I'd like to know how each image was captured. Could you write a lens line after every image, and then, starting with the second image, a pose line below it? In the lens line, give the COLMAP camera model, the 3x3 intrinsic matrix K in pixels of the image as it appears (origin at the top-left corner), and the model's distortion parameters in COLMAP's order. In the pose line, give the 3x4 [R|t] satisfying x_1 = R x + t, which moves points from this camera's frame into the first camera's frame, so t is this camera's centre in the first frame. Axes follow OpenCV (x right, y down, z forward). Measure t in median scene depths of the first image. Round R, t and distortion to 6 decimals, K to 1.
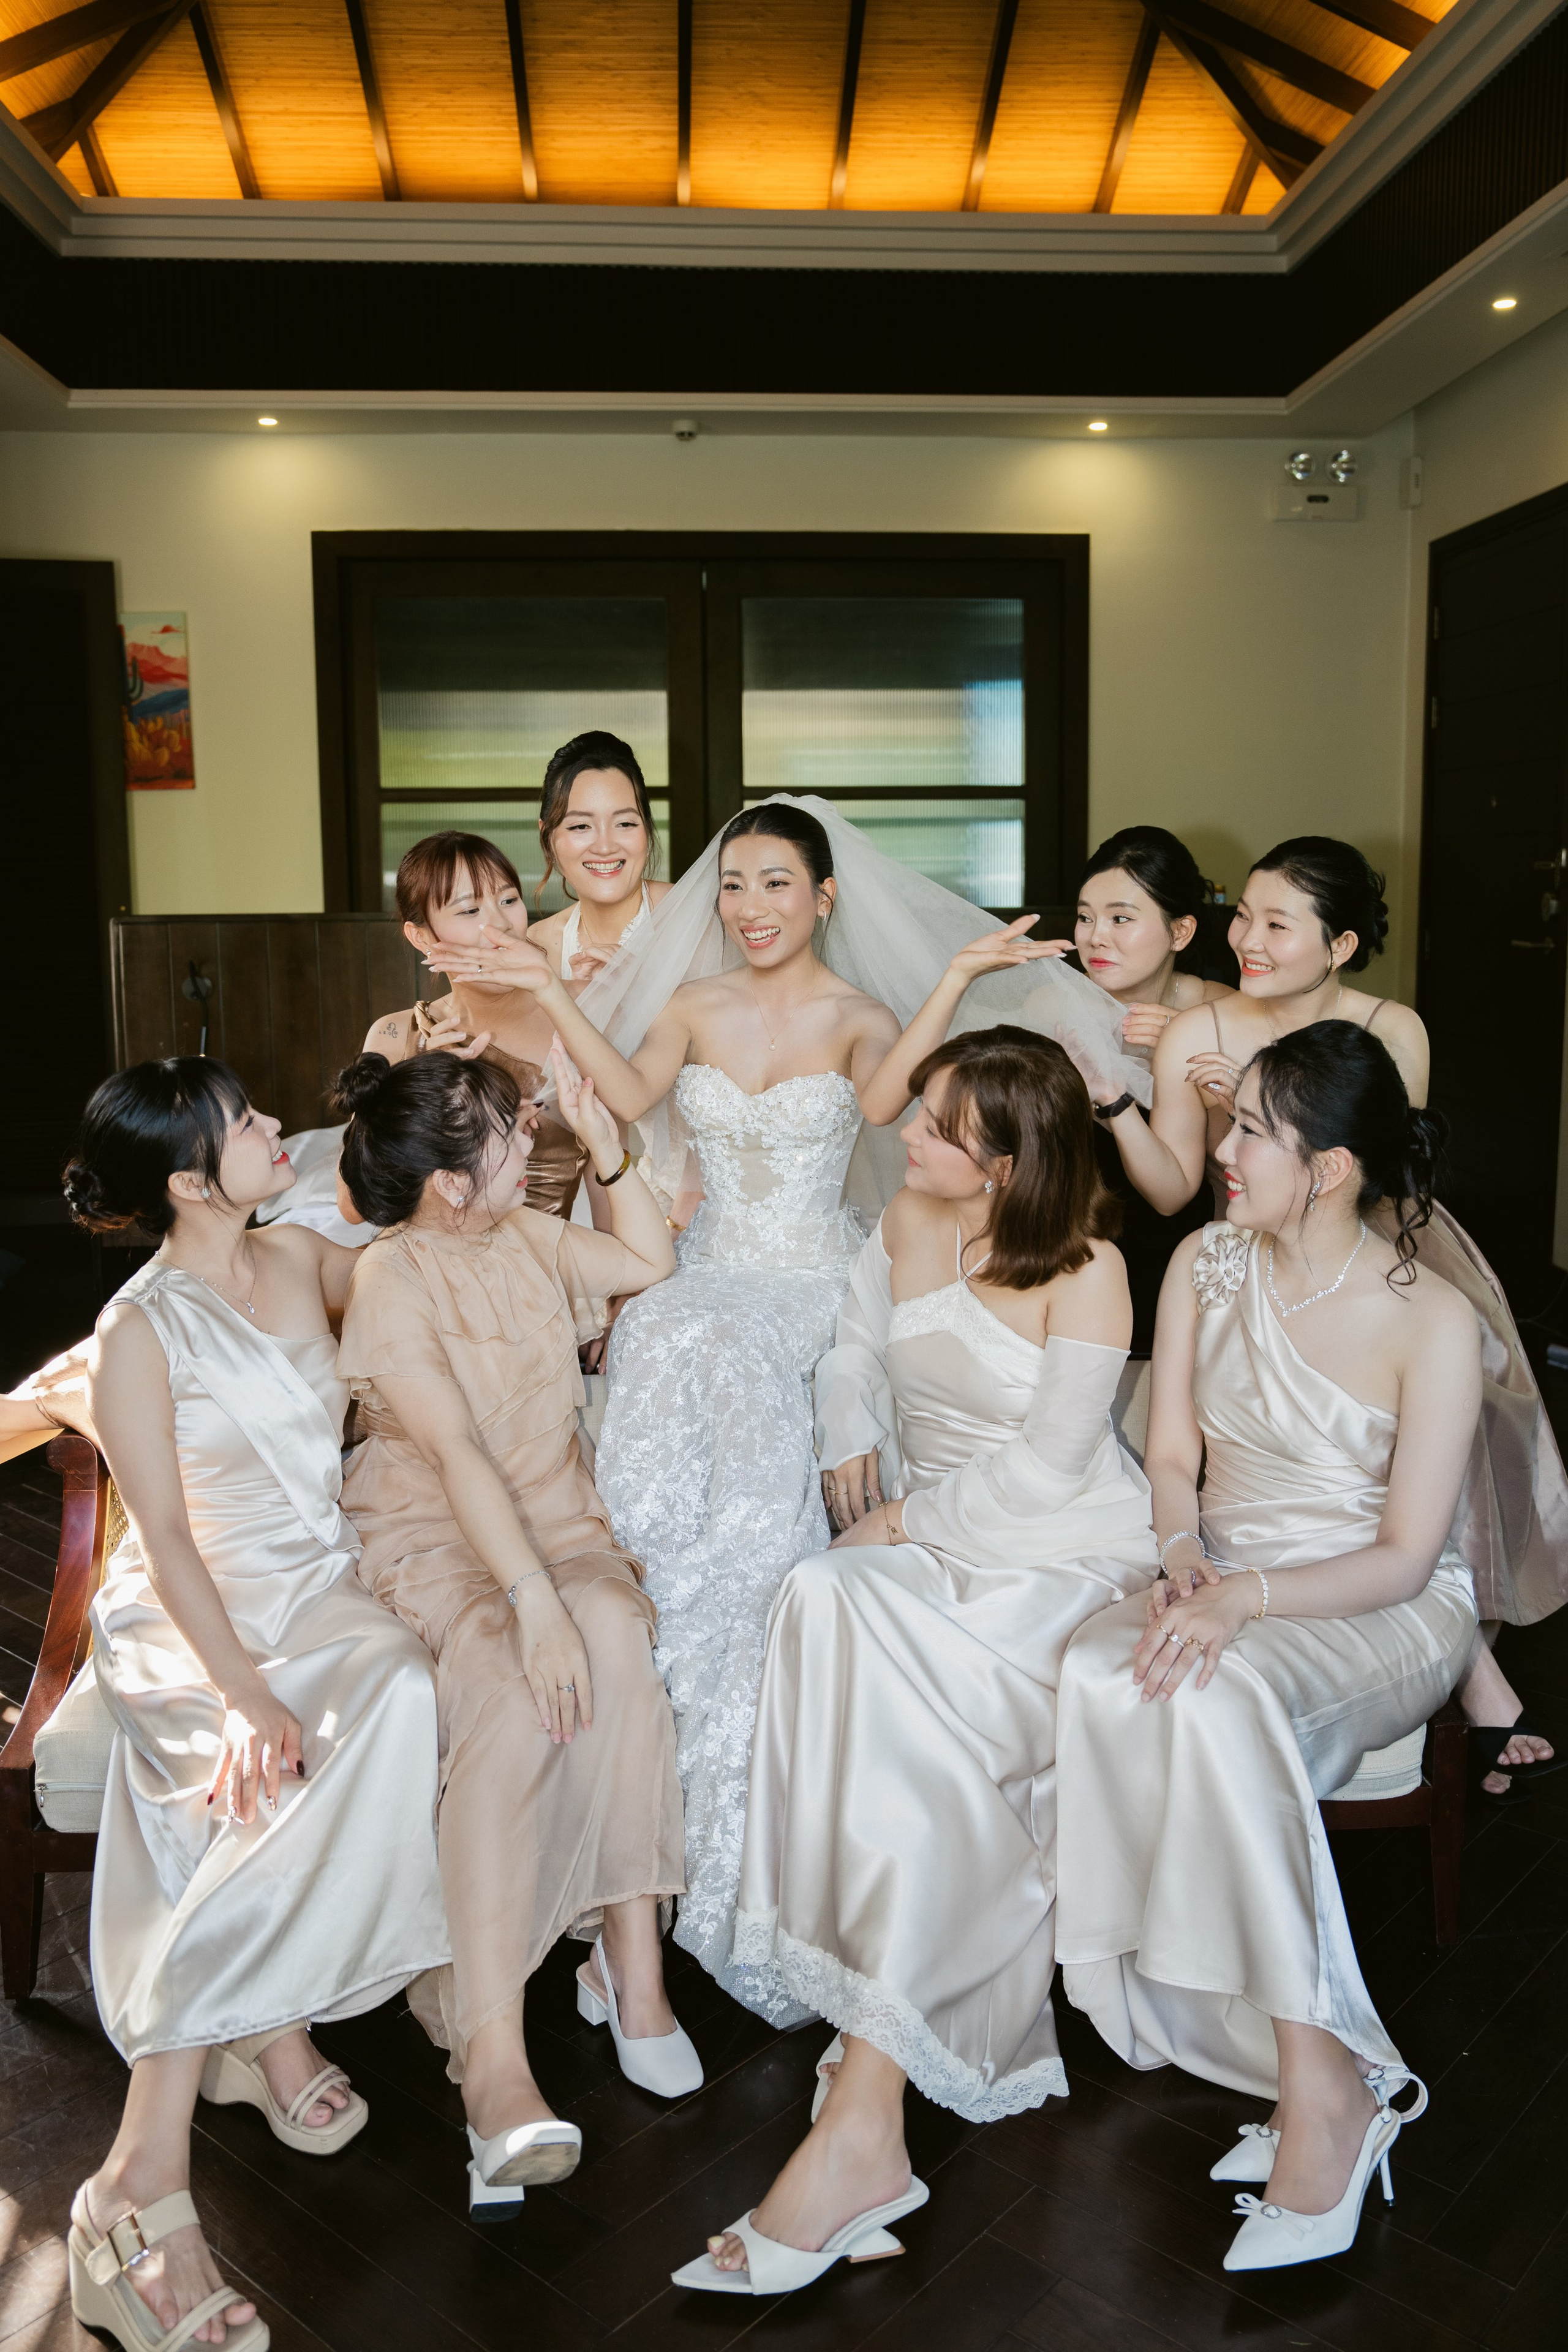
lens RADIAL K [[2109.5, 0, 784.0], [0, 2109.5, 1176.0], [0, 0, 1]] dist [0.001189, 0.021391]
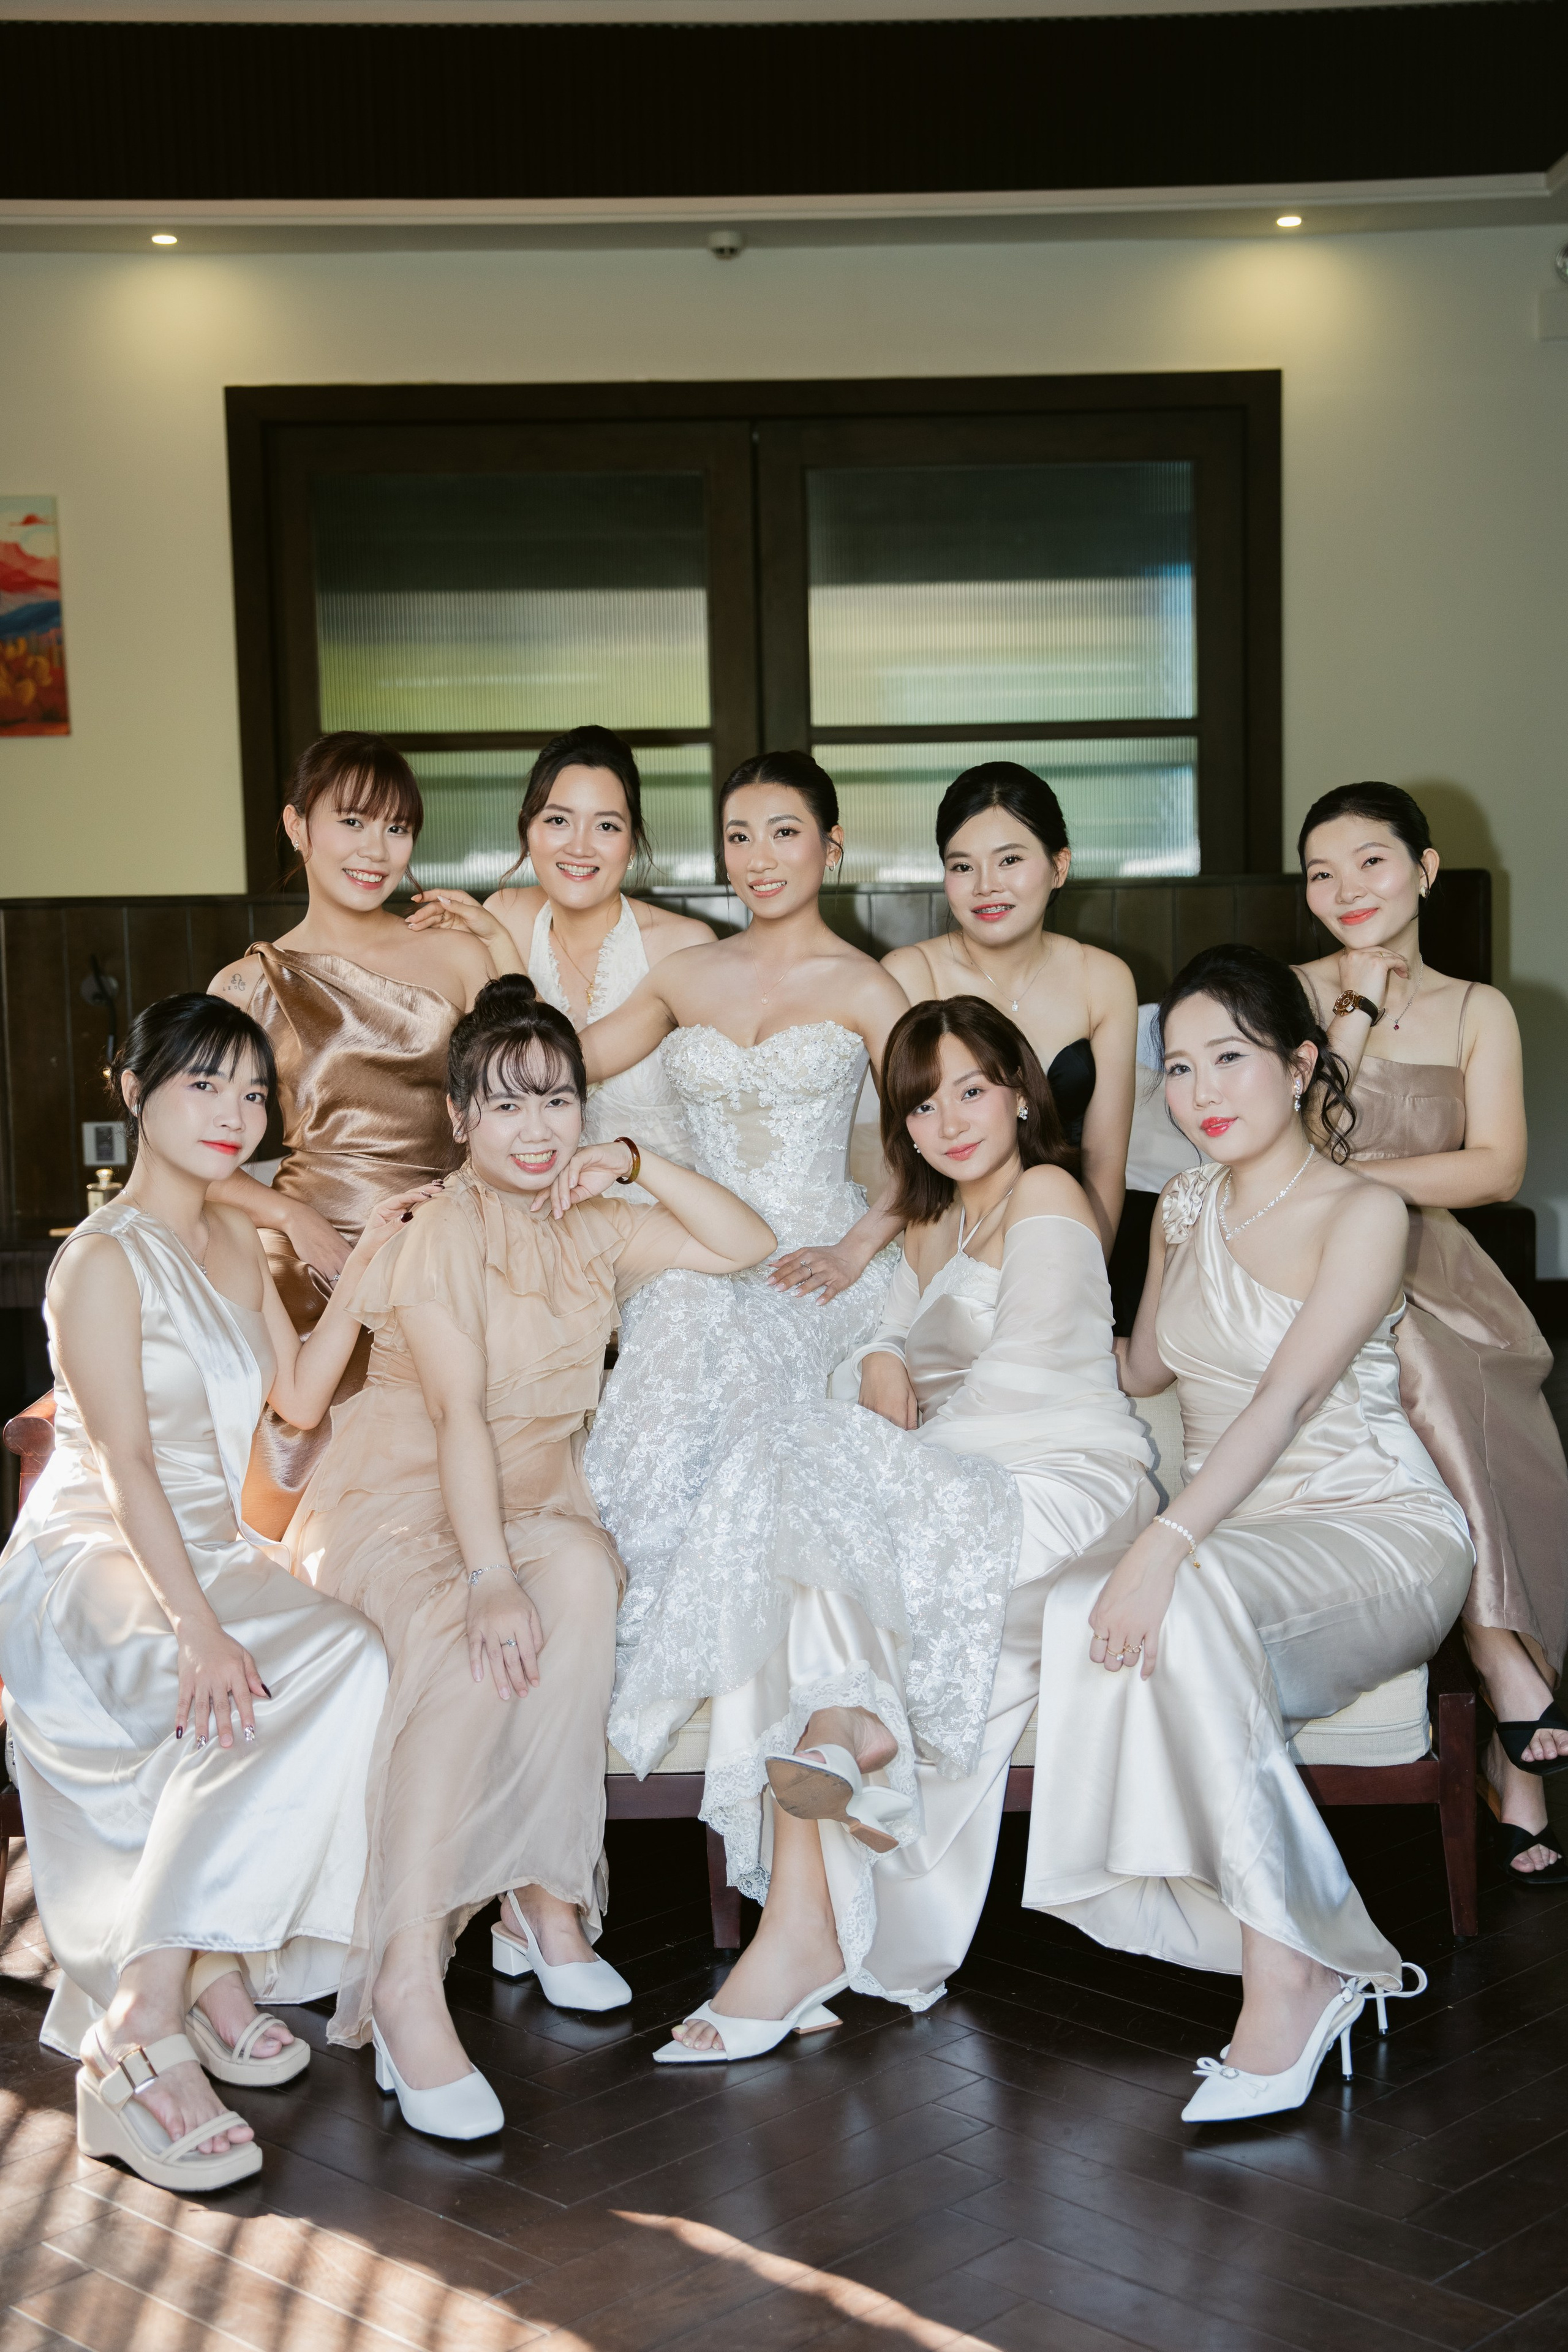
lens RADIAL K [[3400.3, 0, 784.0], [0, 3400.3, 1176.0], [0, 0, 1]] dist [0.281564, 0.002819]
pose [[0.998935, -0.008693, -0.045309, 0.026225], [0.006360, 0.998659, -0.051383, 0.036514], [0.045695, 0.051040, 0.997651, -0.199610]]
